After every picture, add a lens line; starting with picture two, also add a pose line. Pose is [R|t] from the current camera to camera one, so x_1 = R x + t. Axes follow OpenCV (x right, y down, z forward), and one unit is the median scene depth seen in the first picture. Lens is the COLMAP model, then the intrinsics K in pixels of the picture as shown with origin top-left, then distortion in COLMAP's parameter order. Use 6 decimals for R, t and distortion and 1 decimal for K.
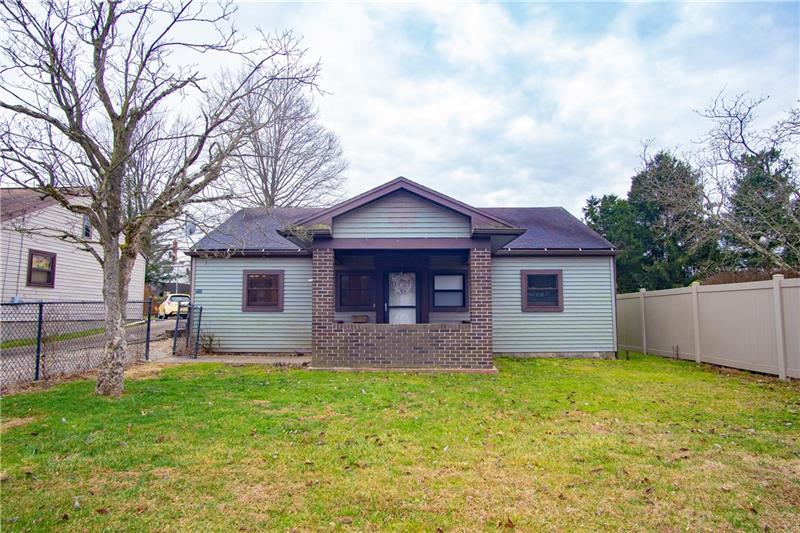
lens RADIAL K [[441.6, 0, 410.5], [0, 441.6, 267.3], [0, 0, 1]] dist [-0.028384, 0.001937]
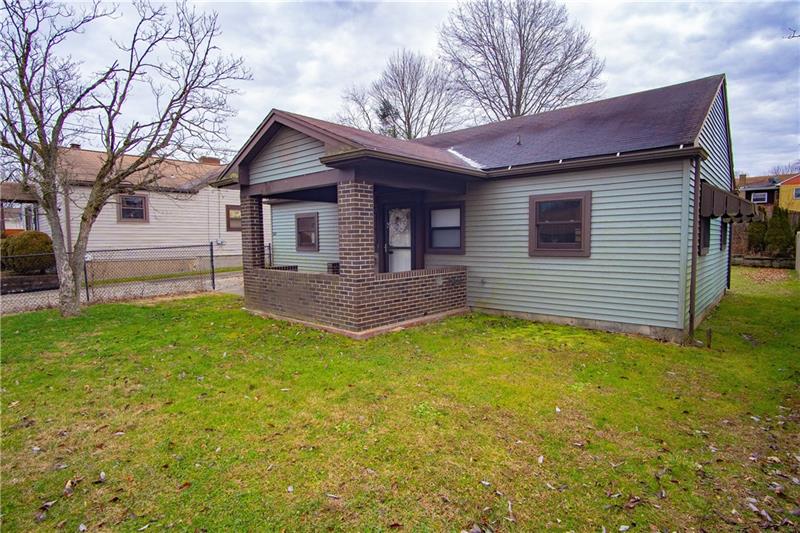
lens RADIAL K [[430.1, 0, 400.0], [0, 430.1, 266.5], [0, 0, 1]] dist [-0.030727, 0.001486]
pose [[0.741785, 0.037638, -0.669581, 0.556634], [0.076010, 0.987272, 0.139702, 0.005932], [0.666316, -0.154523, 0.729483, 0.360171]]
